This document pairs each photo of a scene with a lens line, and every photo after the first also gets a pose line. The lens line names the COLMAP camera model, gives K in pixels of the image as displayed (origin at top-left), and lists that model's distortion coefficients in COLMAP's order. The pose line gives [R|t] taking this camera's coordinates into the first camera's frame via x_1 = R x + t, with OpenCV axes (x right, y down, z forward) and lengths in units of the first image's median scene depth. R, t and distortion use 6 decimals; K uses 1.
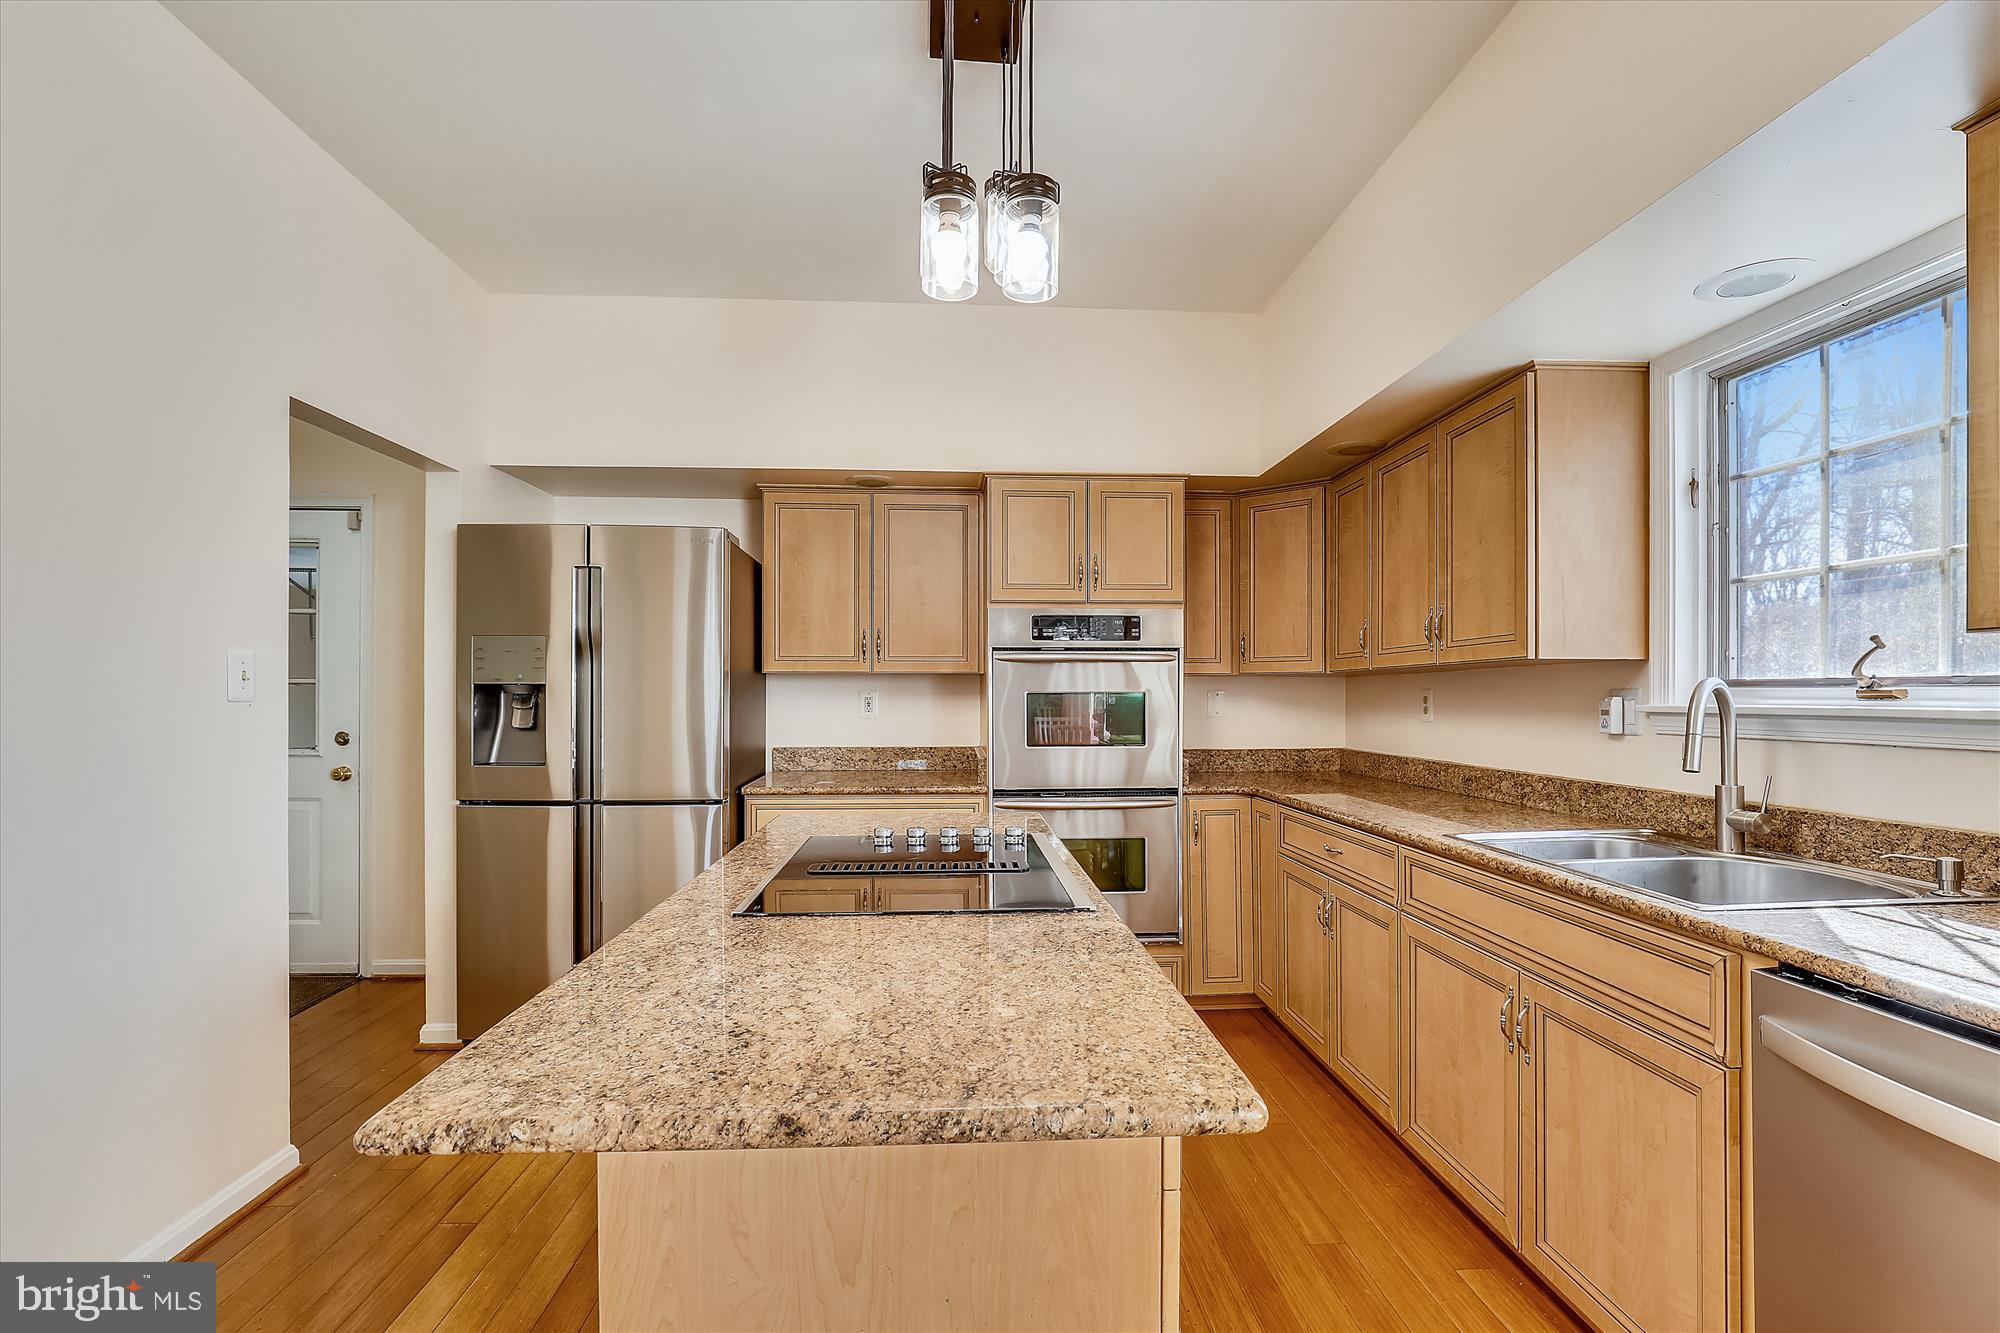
lens RADIAL K [[944.2, 0, 1005.0], [0, 944.2, 693.7], [0, 0, 1]] dist [-0.024277, 0.006234]
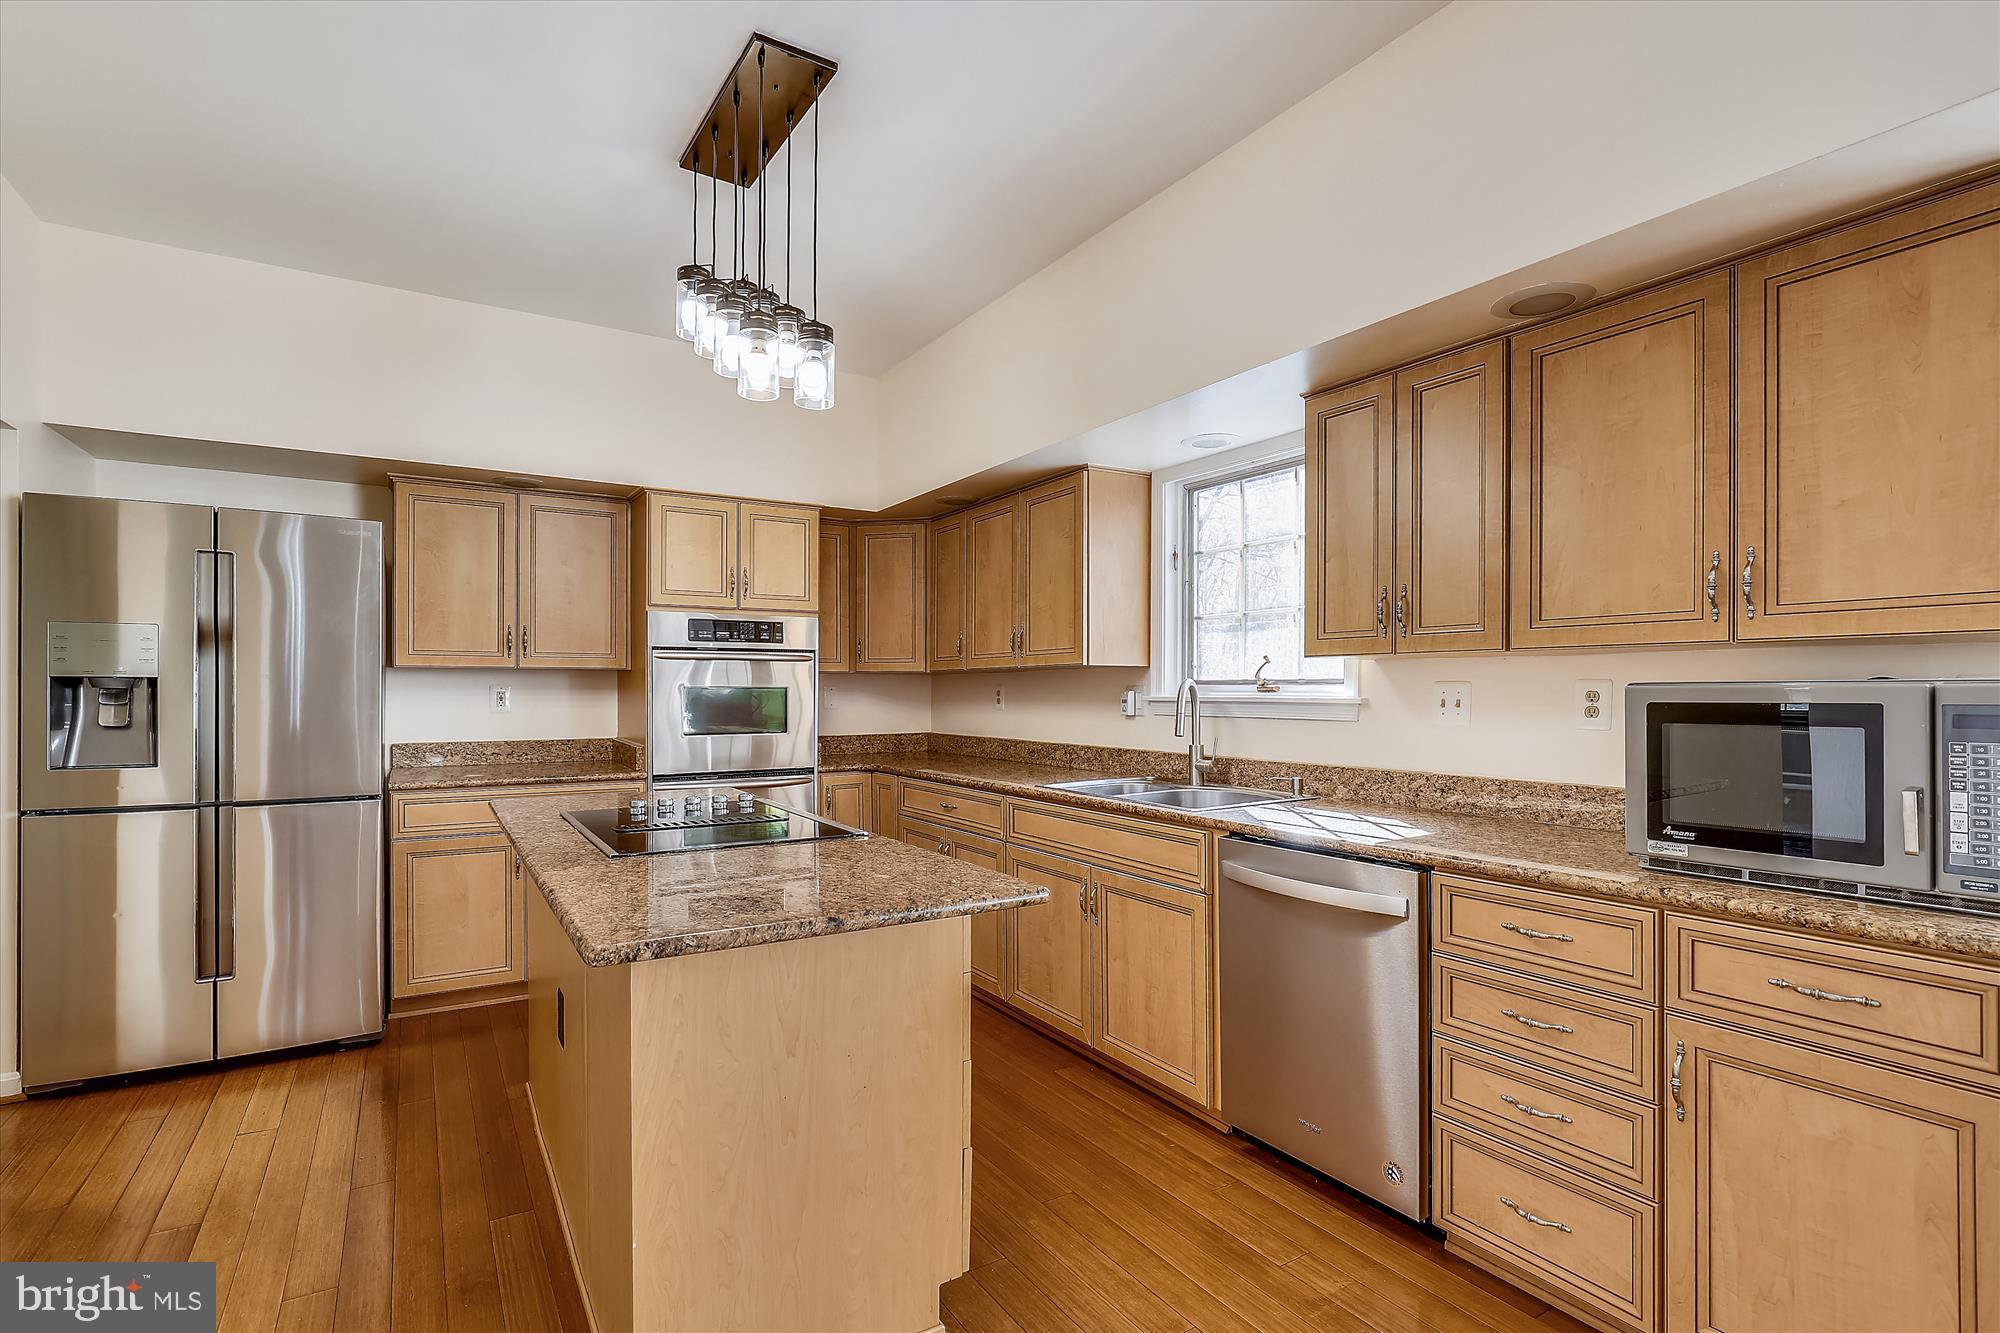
lens RADIAL K [[944.2, 0, 1005.0], [0, 944.2, 693.7], [0, 0, 1]] dist [-0.024277, 0.006234]
pose [[0.879405, -0.001977, 0.476071, -0.241833], [-0.000612, 0.999986, 0.005282, 0.000208], [-0.476075, -0.004936, 0.879391, -0.233269]]
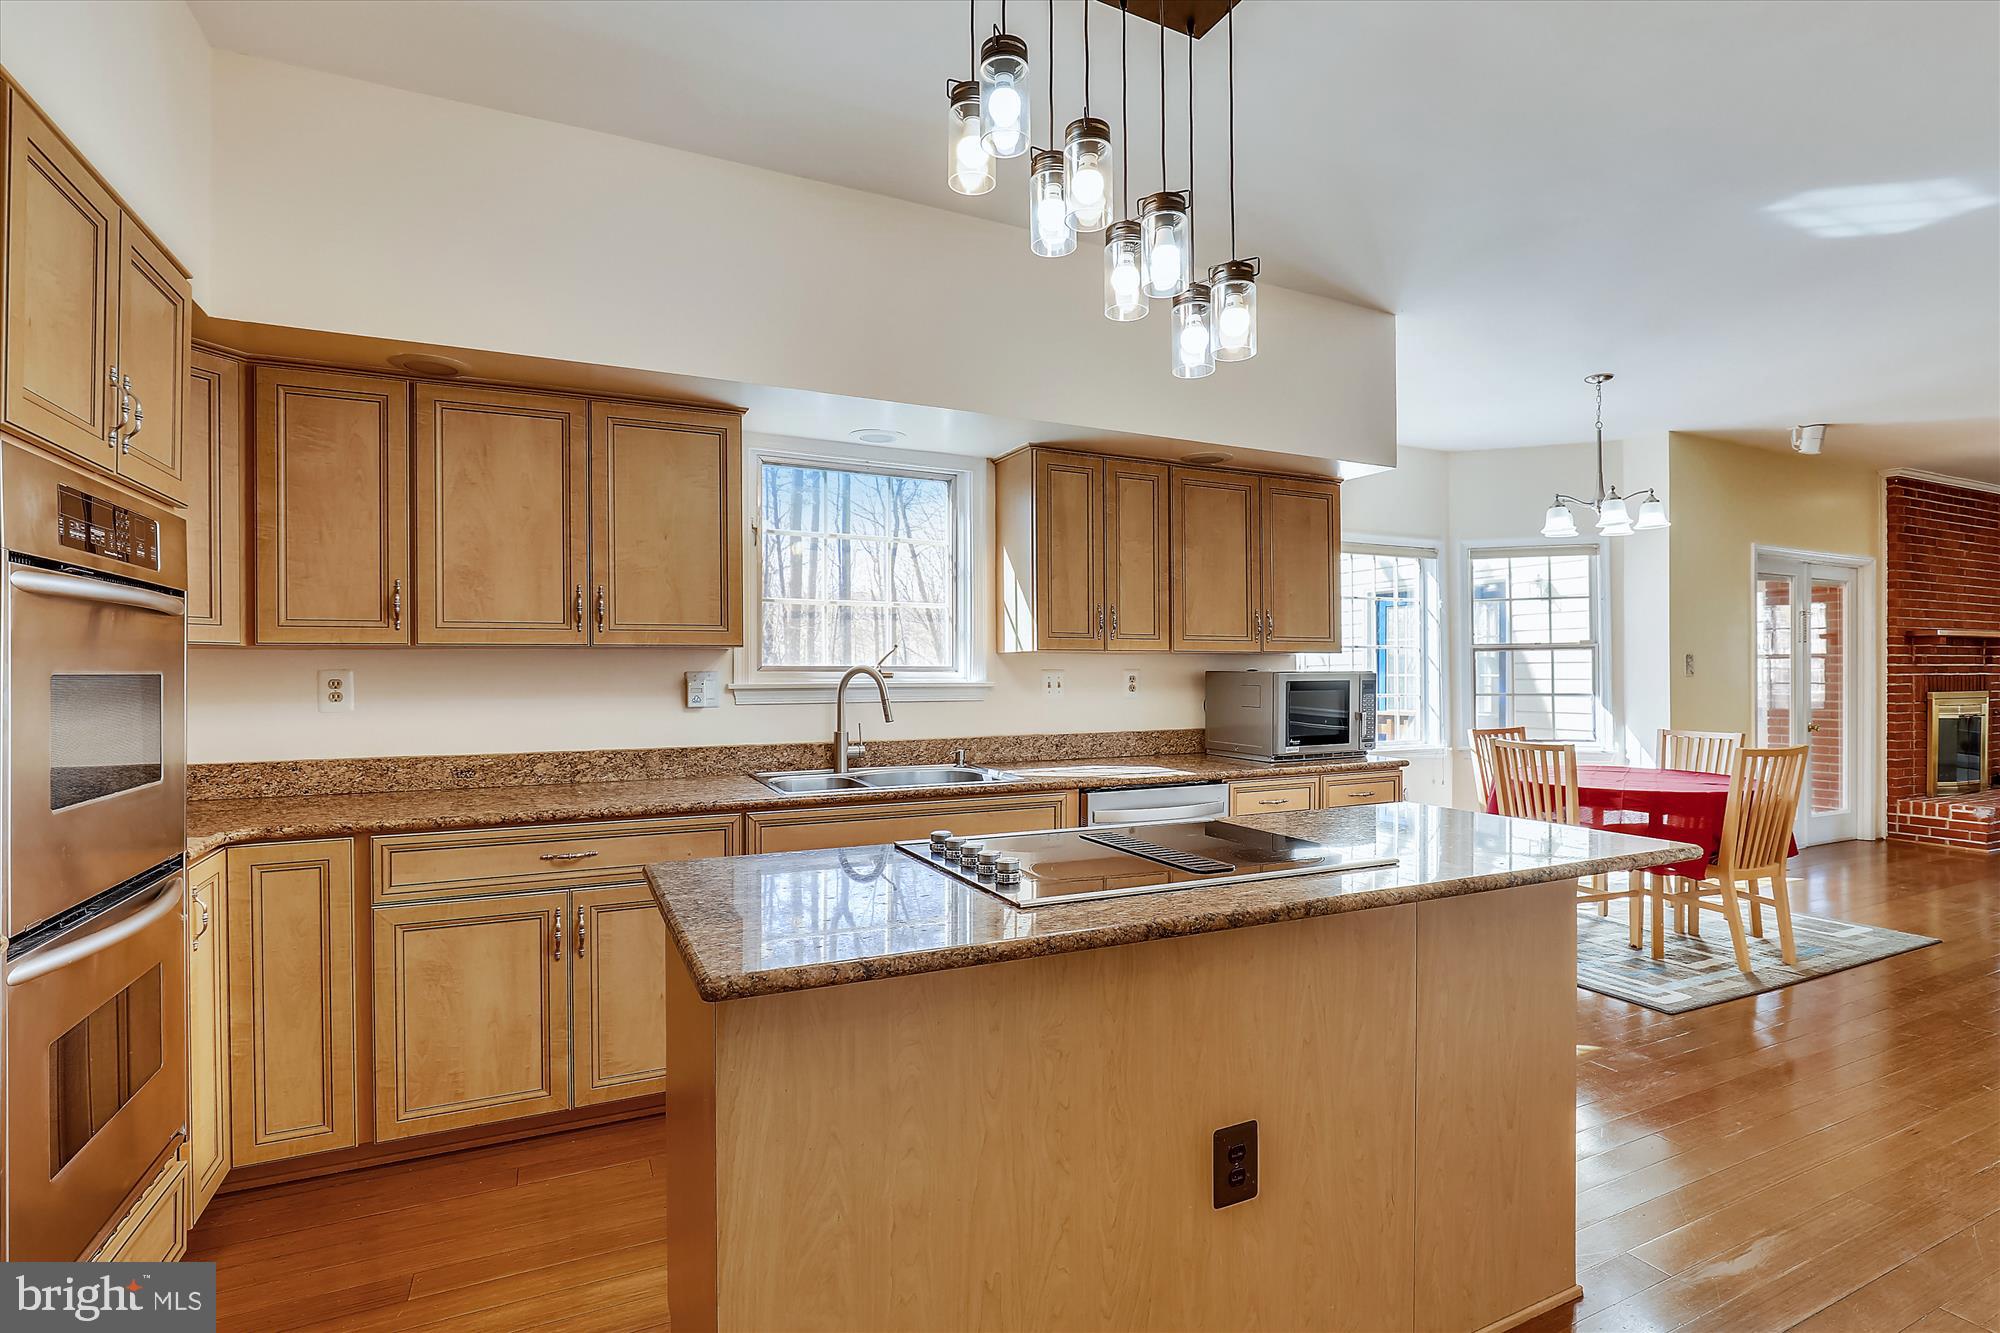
lens RADIAL K [[937.6, 0, 1002.0], [0, 937.6, 675.7], [0, 0, 1]] dist [-0.010312, -0.000466]
pose [[-0.372169, -0.003217, 0.928159, -0.668064], [0.000727, 0.999993, 0.003758, -0.004213], [-0.928165, 0.002073, -0.372164, 1.068045]]
